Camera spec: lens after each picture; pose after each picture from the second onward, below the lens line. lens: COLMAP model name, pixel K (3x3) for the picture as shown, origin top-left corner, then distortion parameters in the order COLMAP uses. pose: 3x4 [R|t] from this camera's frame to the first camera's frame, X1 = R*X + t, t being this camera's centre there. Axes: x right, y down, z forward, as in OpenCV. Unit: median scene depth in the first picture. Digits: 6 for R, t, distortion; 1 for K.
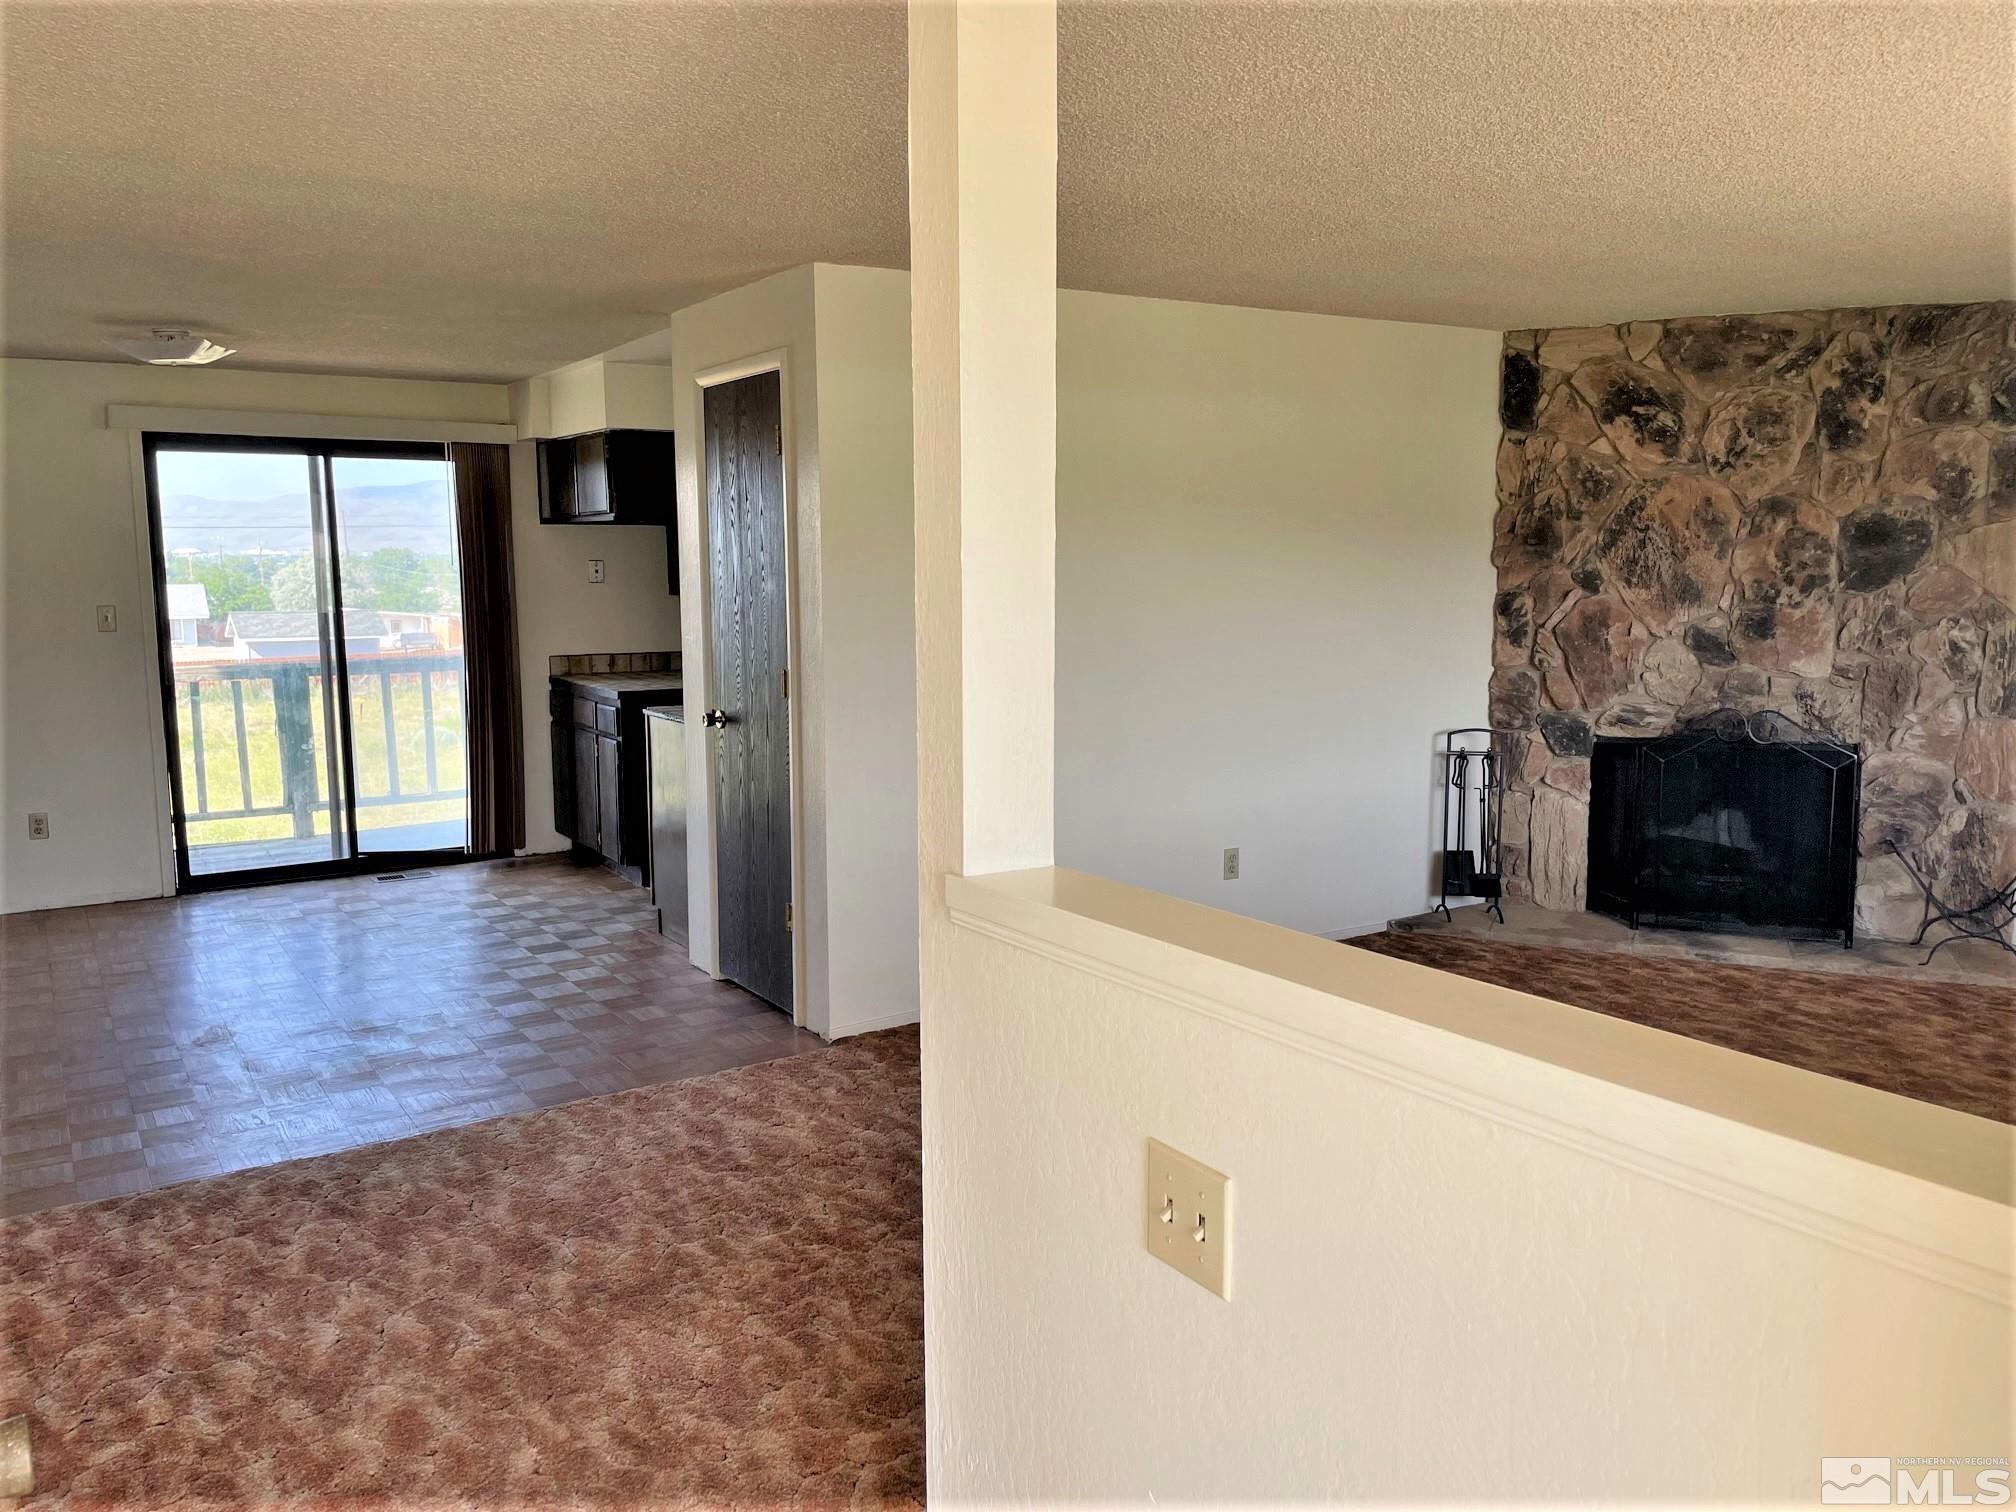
lens RADIAL K [[1520.3, 0, 1006.9], [0, 1520.3, 735.5], [0, 0, 1]] dist [0.081853, -0.101142]
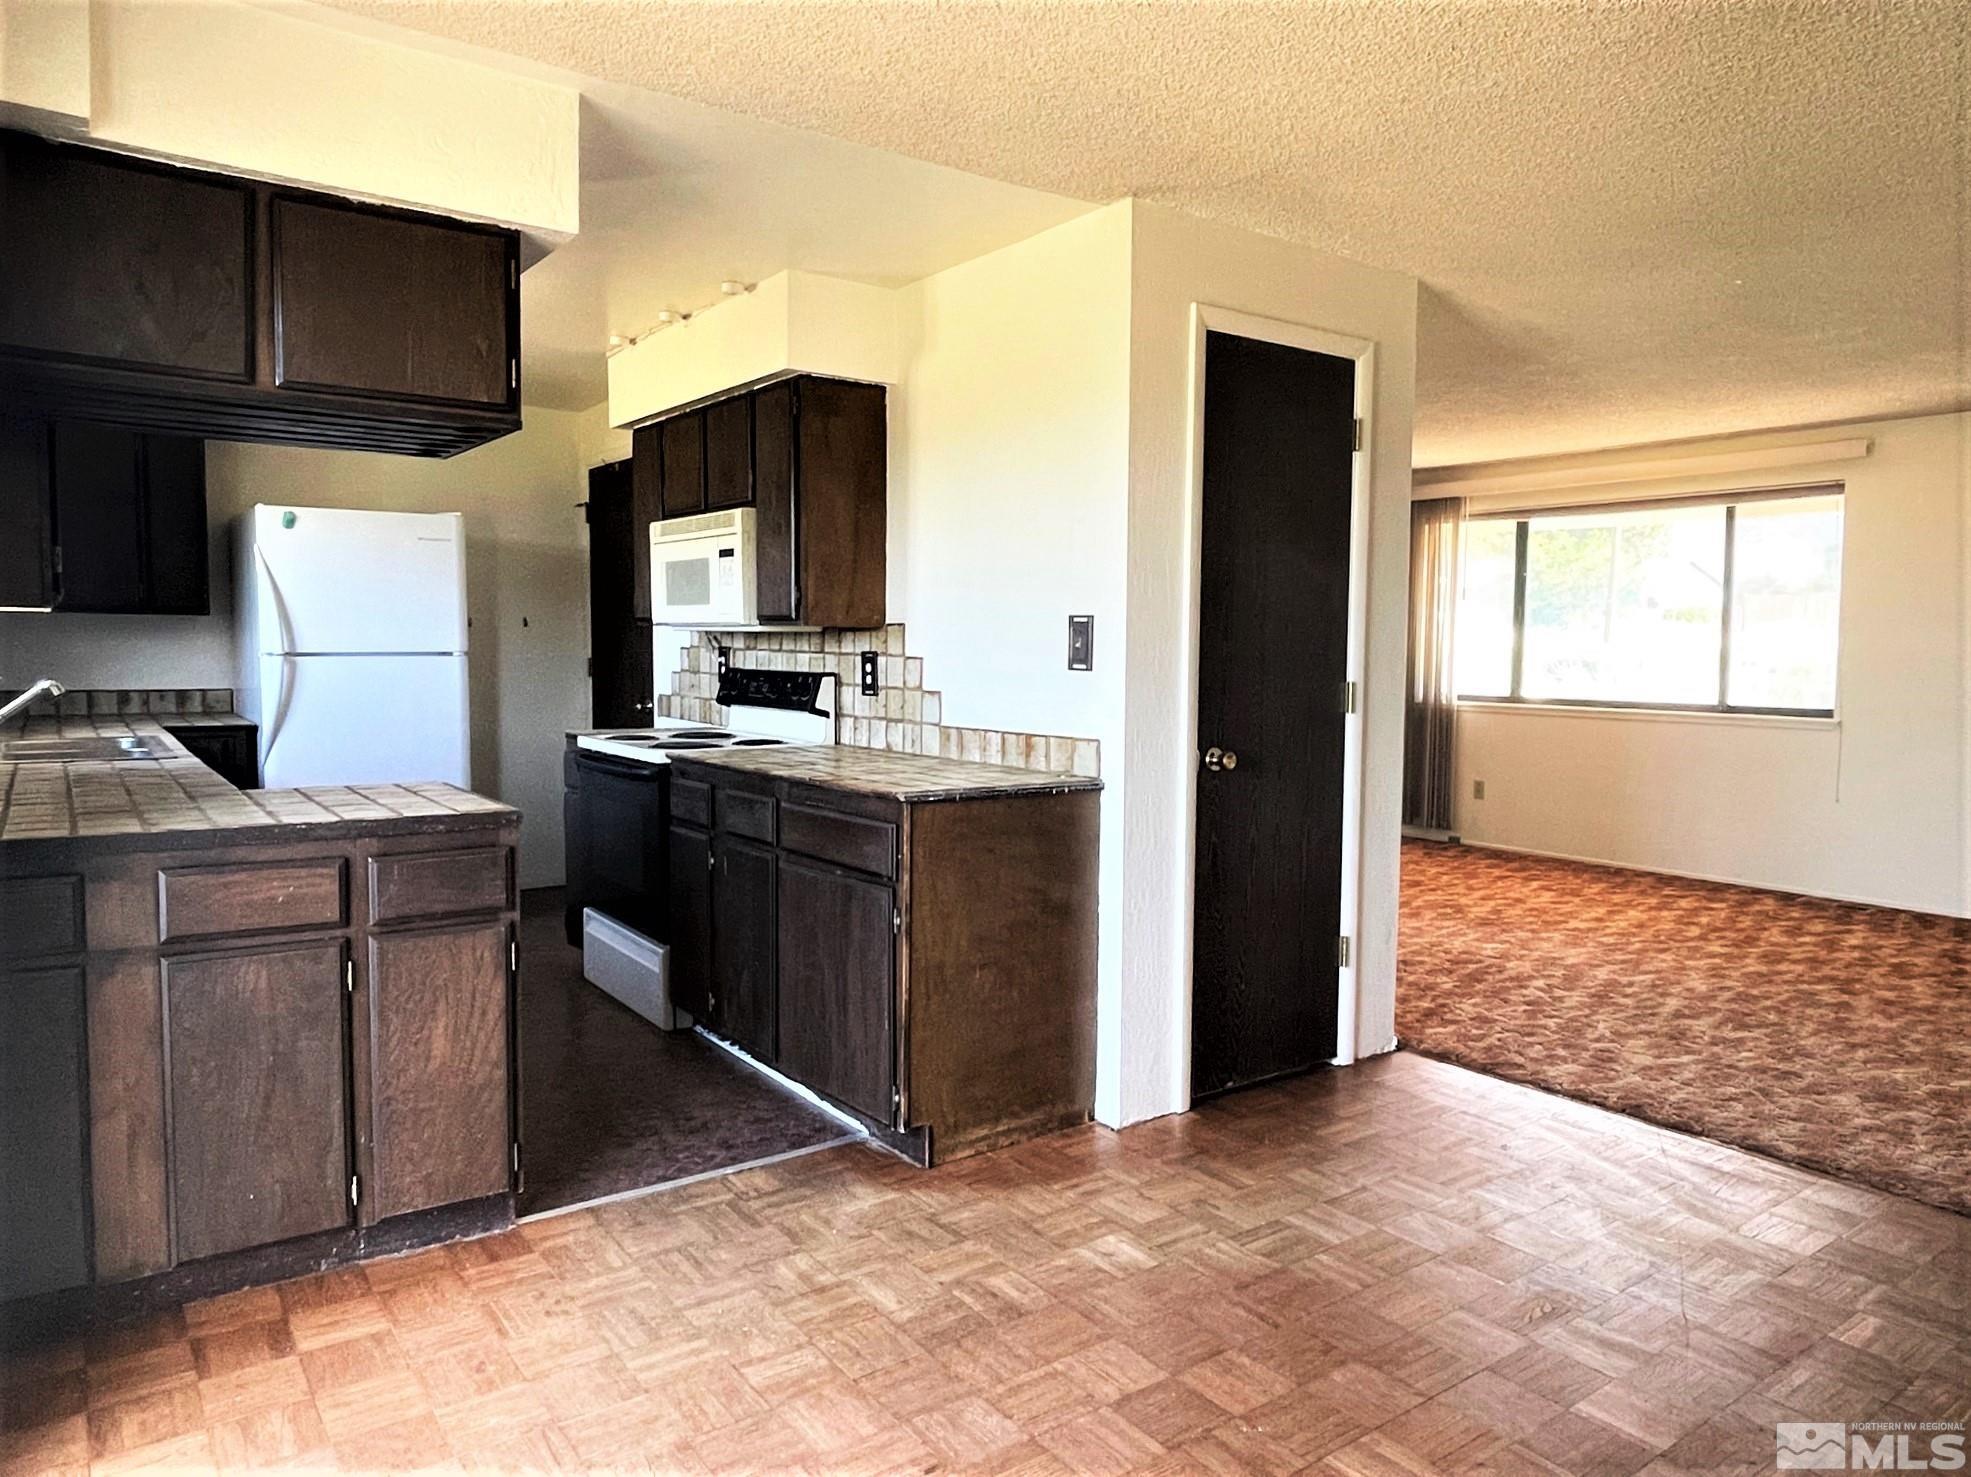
lens RADIAL K [[1312.1, 0, 993.2], [0, 1312.1, 738.6], [0, 0, 1]] dist [0.003555, -0.004064]
pose [[-0.059578, -0.065721, 0.996058, -0.789279], [0.106496, 0.991717, 0.071804, -0.076208], [-0.992527, 0.110355, -0.052086, 1.067133]]
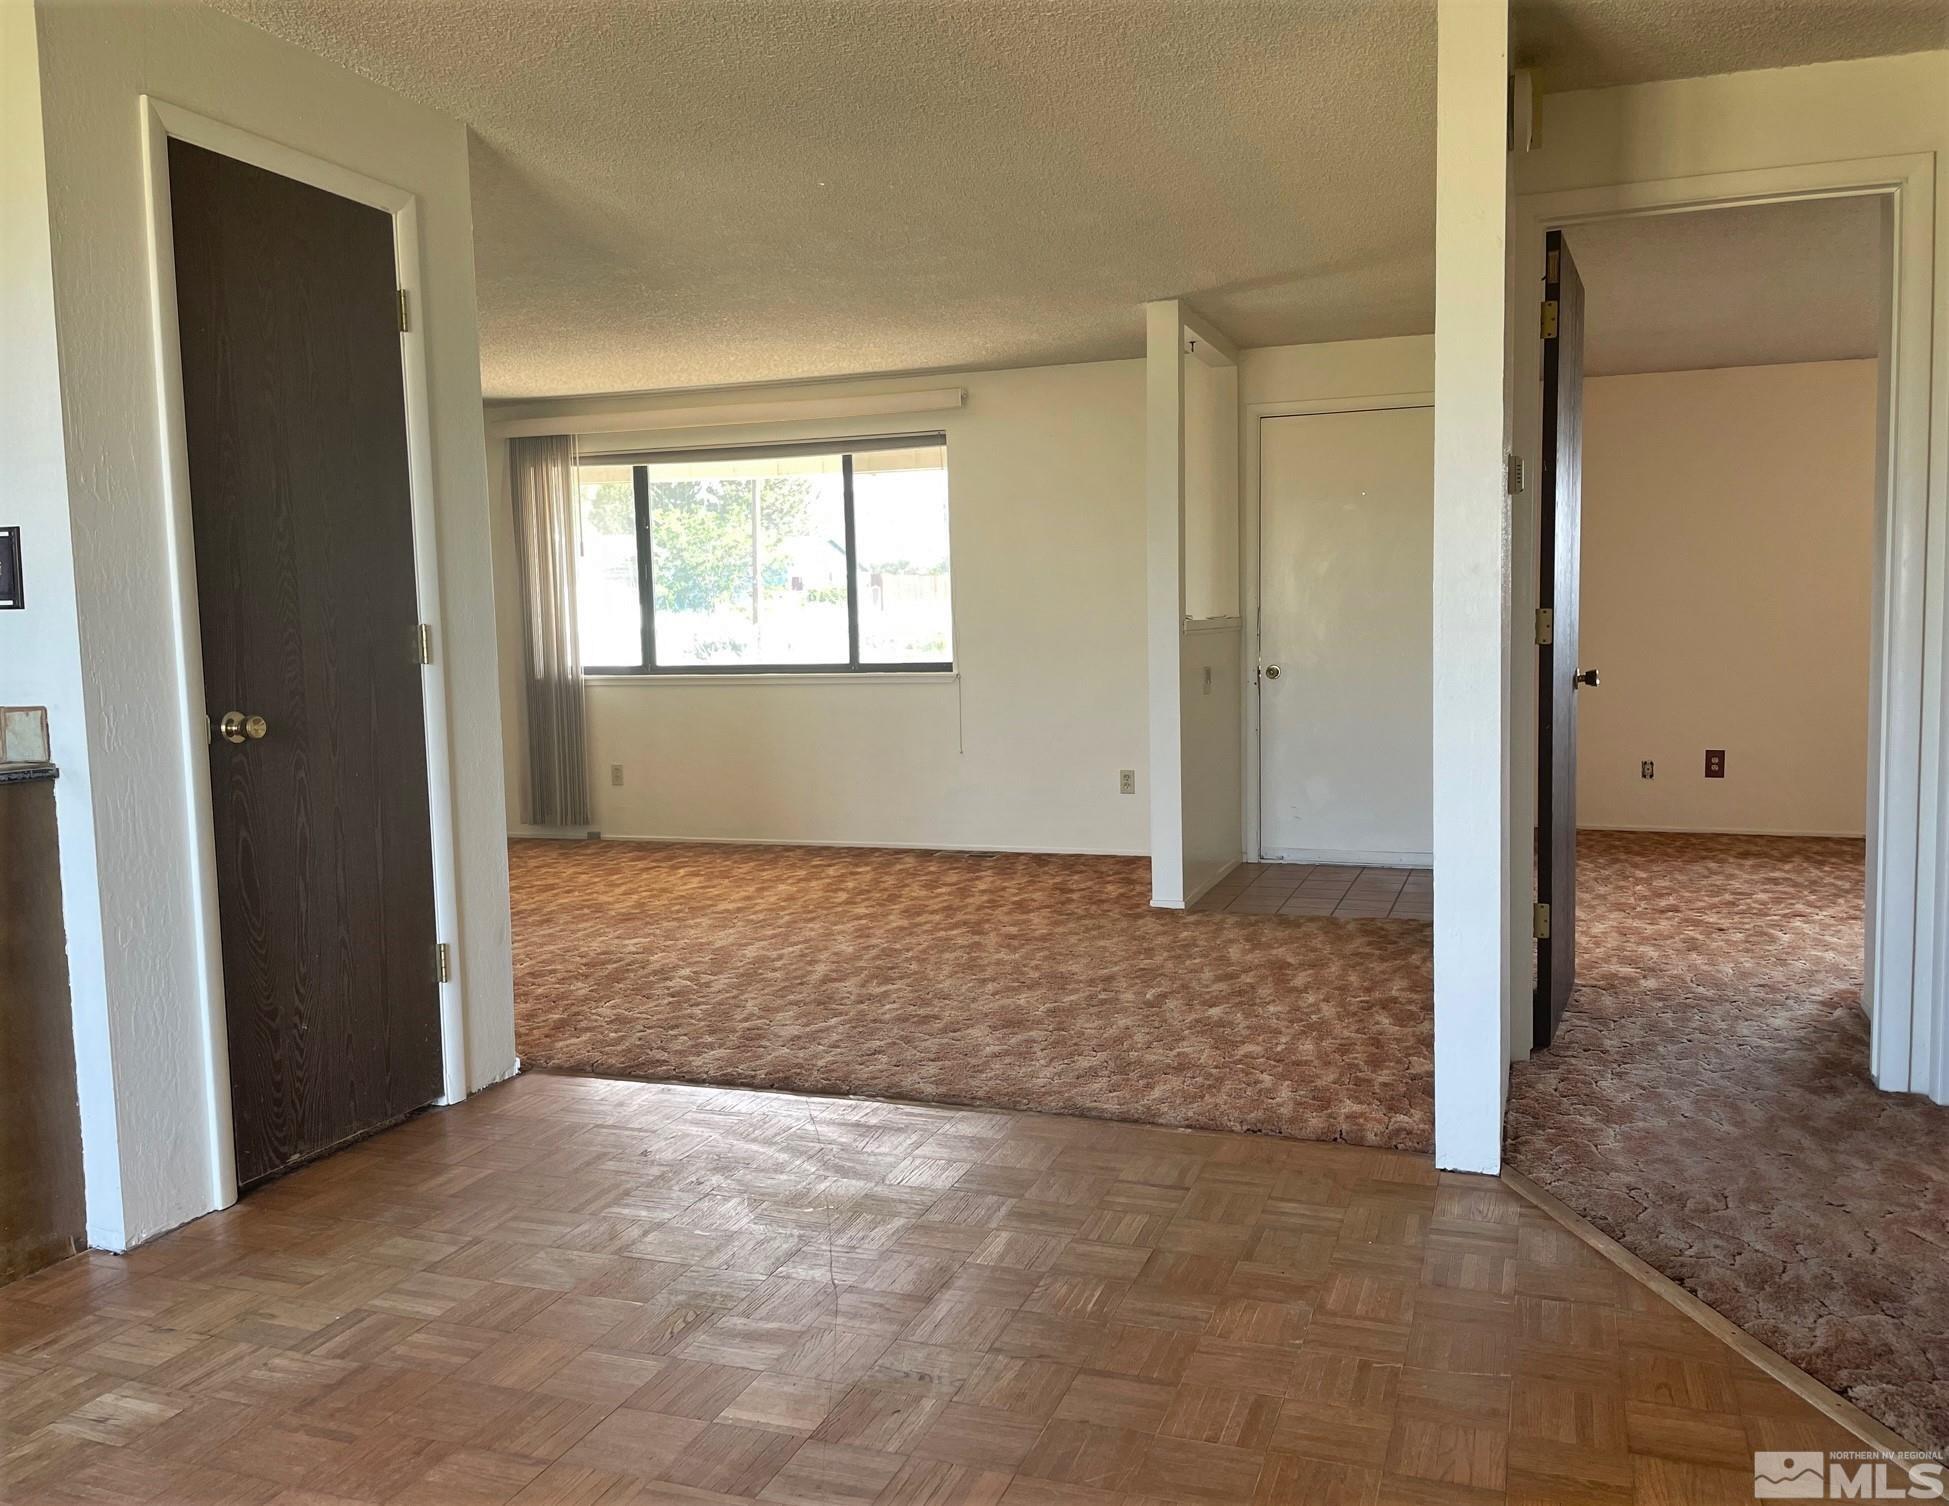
lens RADIAL K [[1521.7, 0, 1020.2], [0, 1521.7, 759.0], [0, 0, 1]] dist [0.039093, -0.054805]
pose [[-0.617236, -0.046302, 0.785414, -0.771895], [0.115915, 0.982022, 0.148987, -0.047981], [-0.778192, 0.183001, -0.600772, 1.042381]]
